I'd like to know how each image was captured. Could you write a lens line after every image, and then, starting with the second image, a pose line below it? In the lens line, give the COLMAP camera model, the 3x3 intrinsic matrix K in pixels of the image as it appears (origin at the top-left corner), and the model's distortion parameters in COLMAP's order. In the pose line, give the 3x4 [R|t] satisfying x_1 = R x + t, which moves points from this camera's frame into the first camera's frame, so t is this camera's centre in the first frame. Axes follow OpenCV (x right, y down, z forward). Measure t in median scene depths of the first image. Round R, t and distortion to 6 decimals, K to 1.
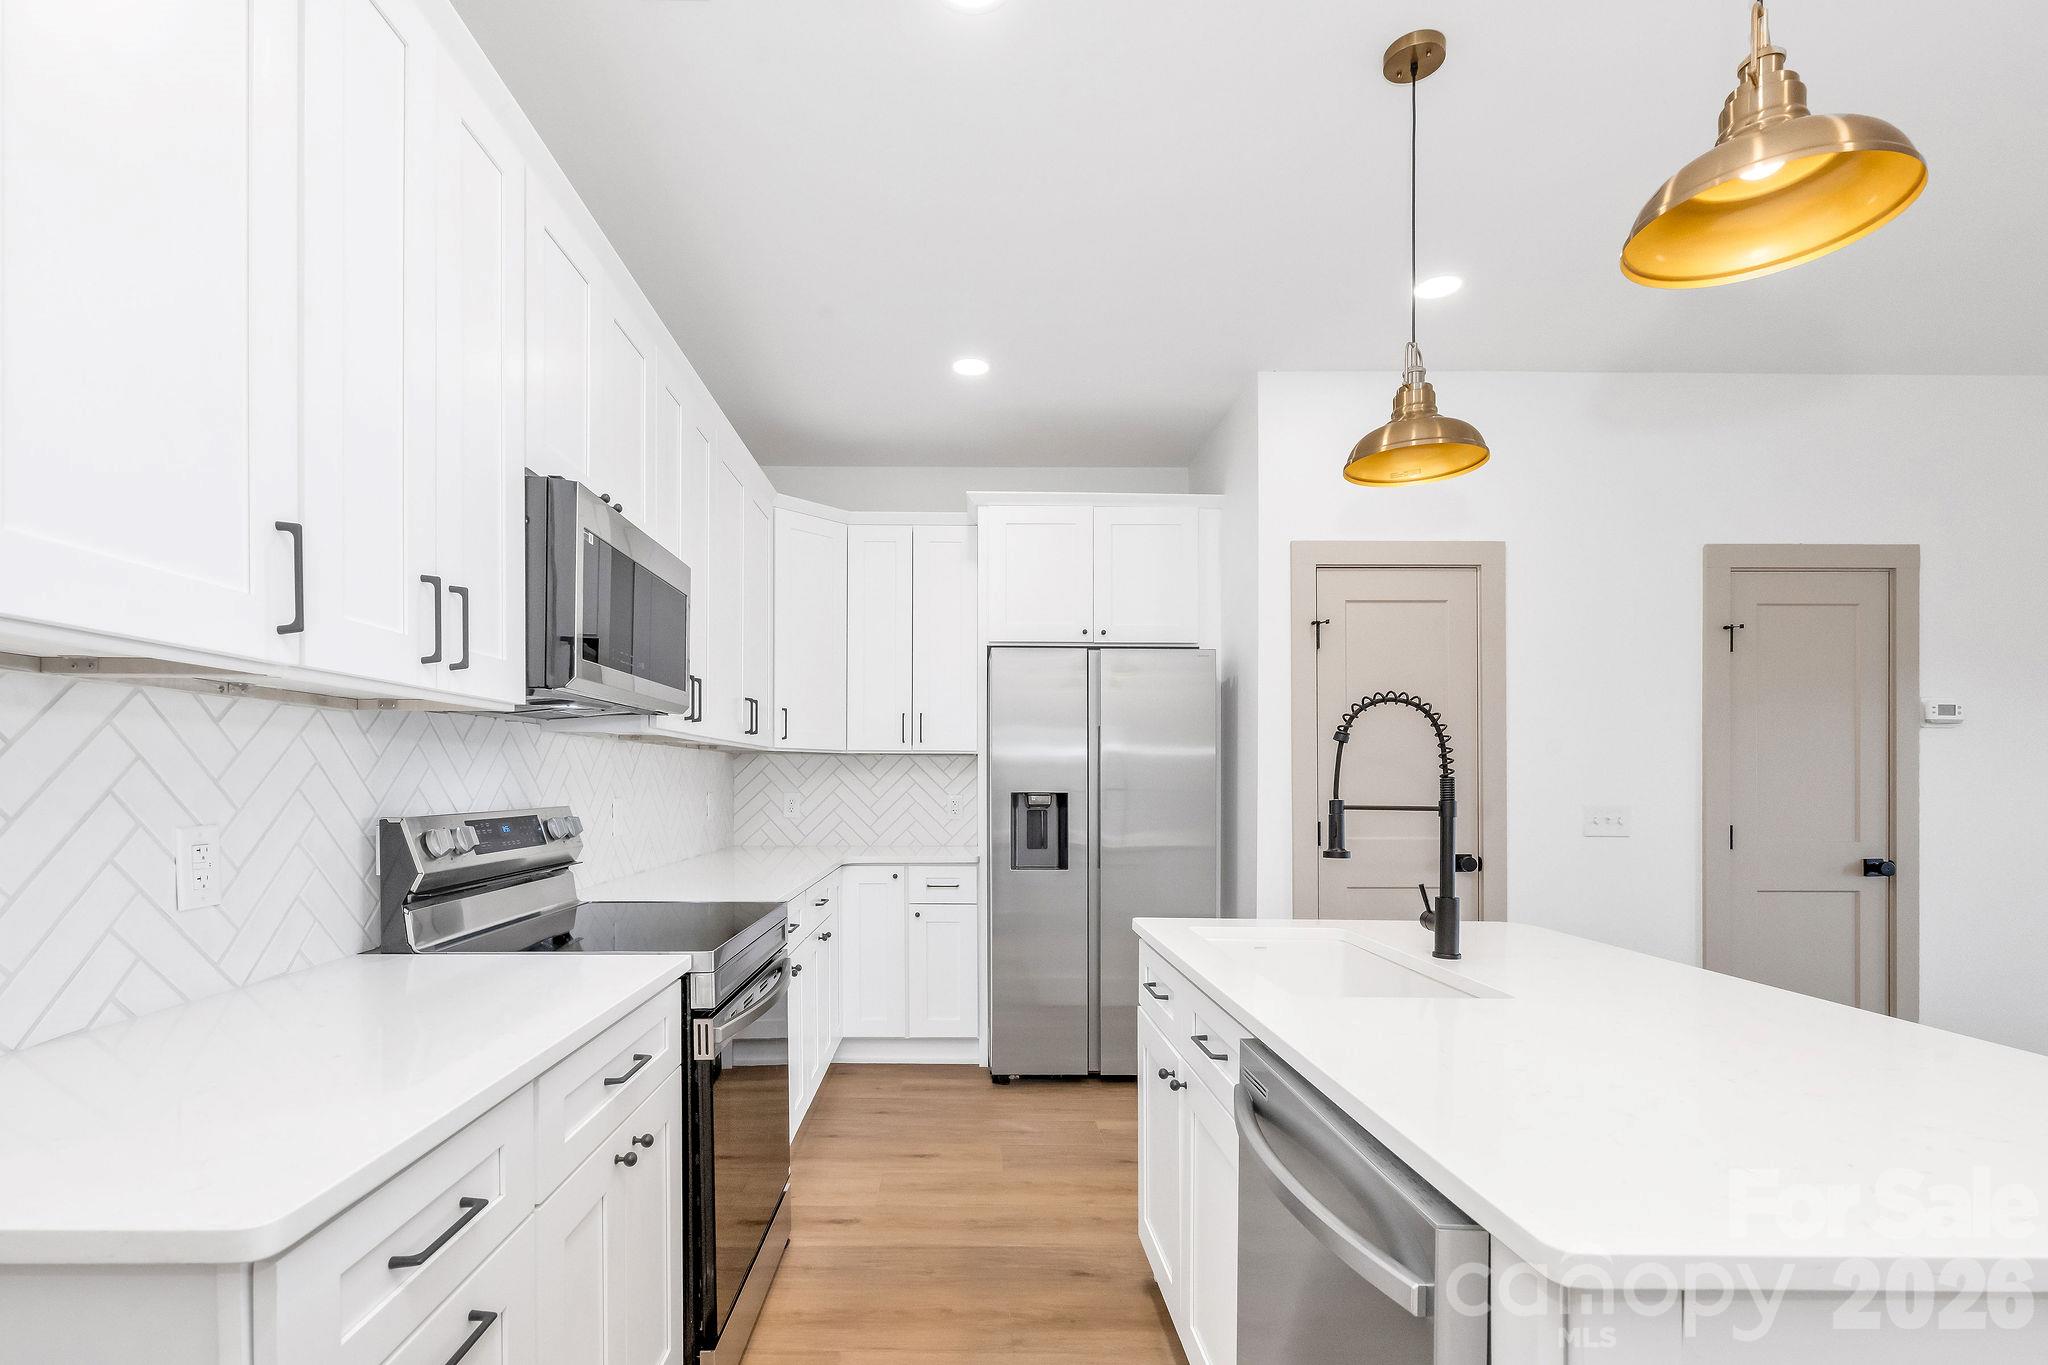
lens RADIAL K [[947.2, 0, 953.0], [0, 947.2, 783.2], [0, 0, 1]] dist [-0.008821, -0.000145]
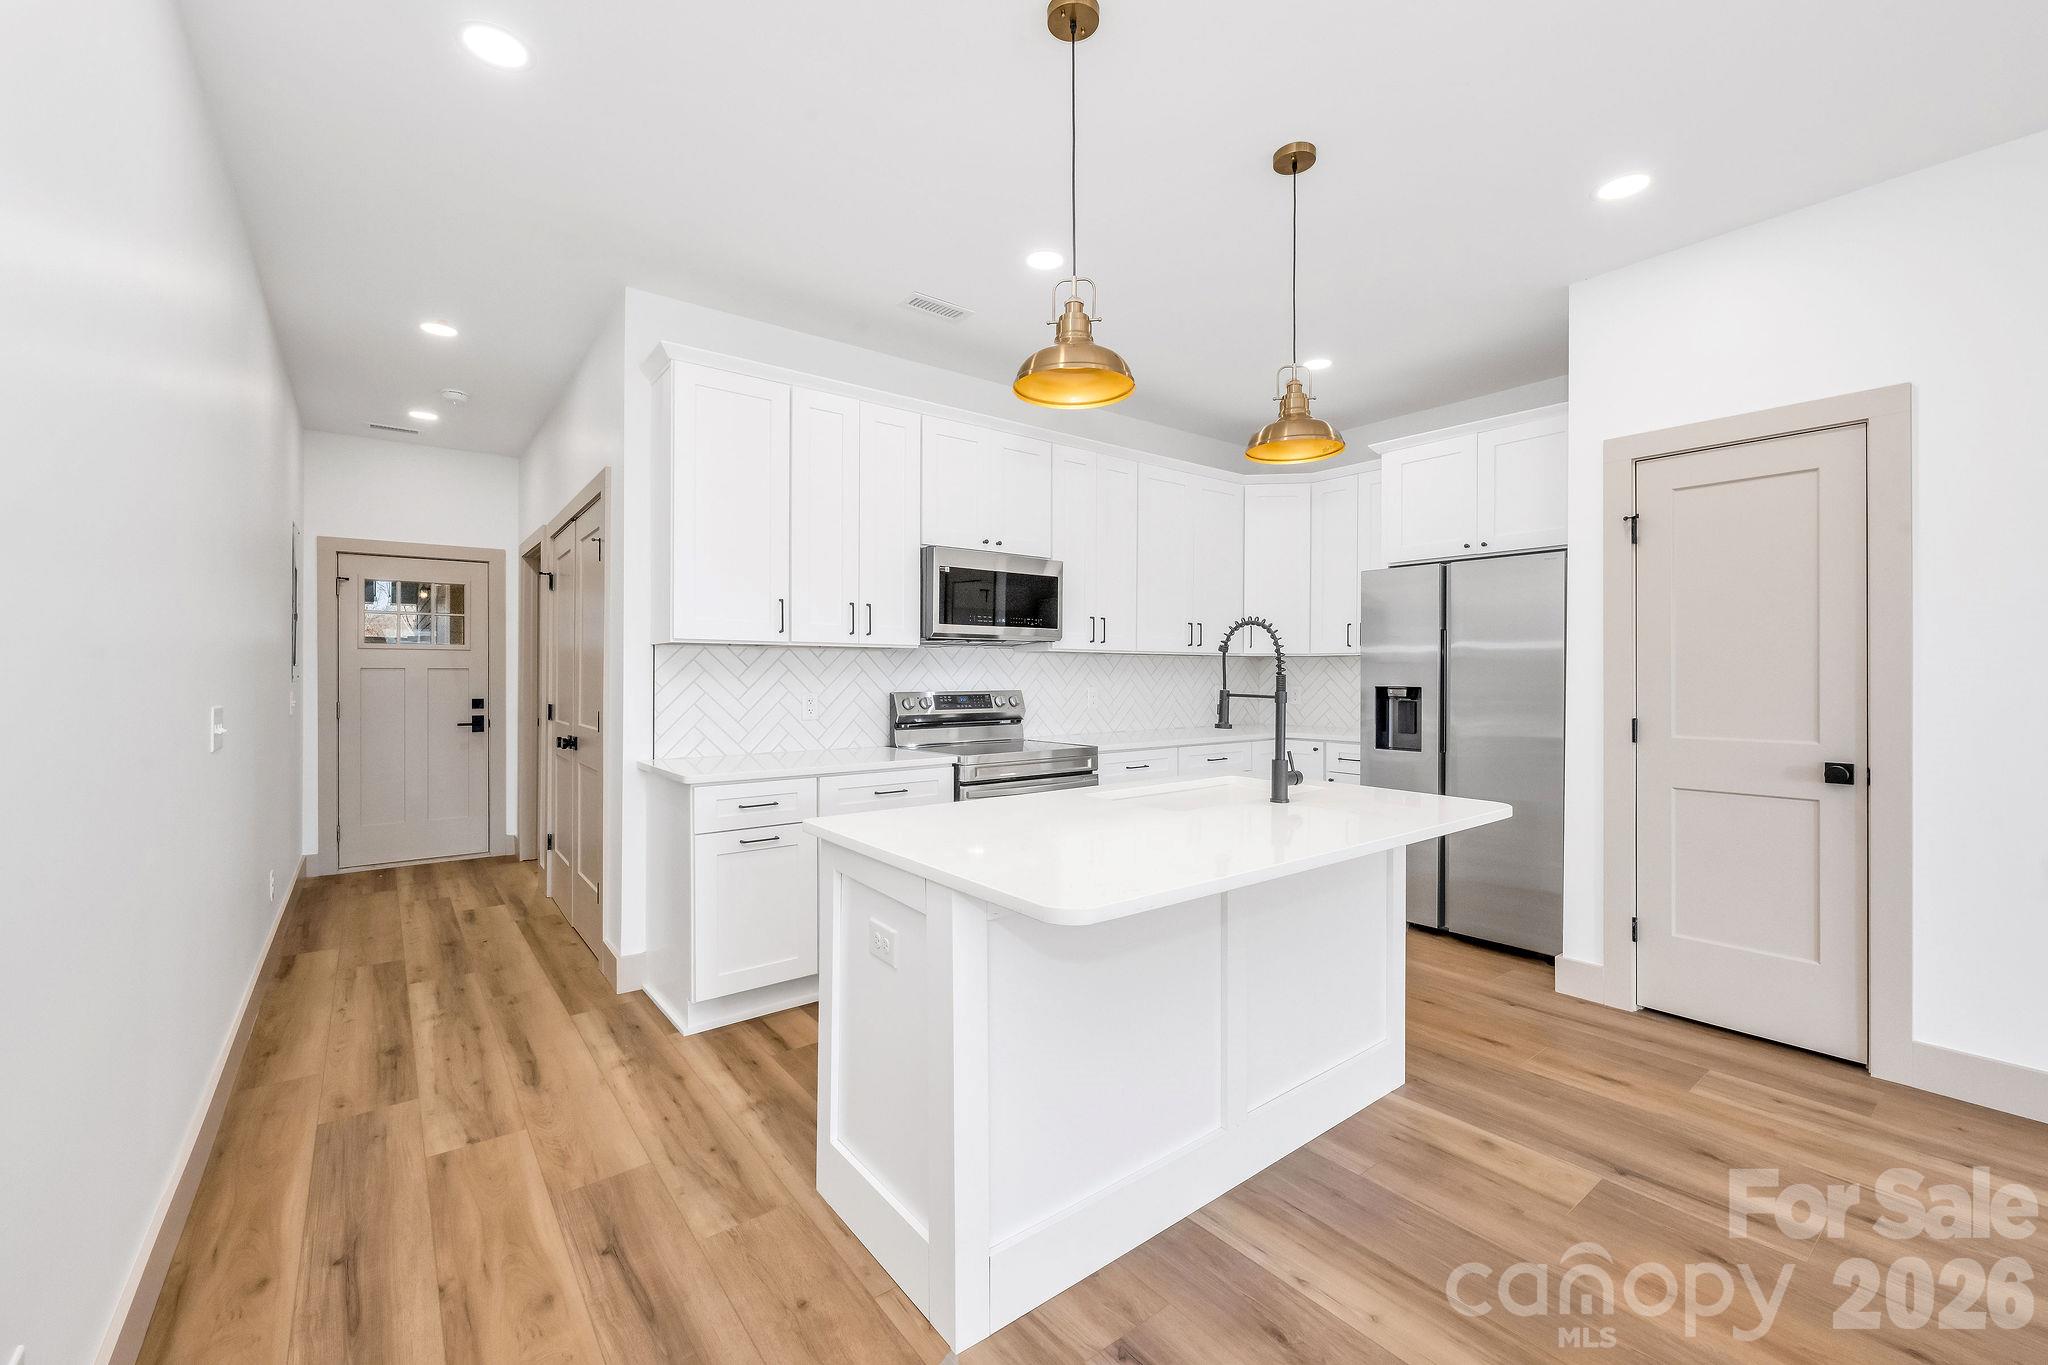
lens RADIAL K [[830.6, 0, 1013.3], [0, 830.6, 678.1], [0, 0, 1]] dist [-0.003050, 0.001046]
pose [[0.615501, 0.000689, -0.788136, 0.741706], [-0.001315, 0.999999, -0.000152, -0.000513], [0.788135, 0.001130, 0.615502, -0.049756]]
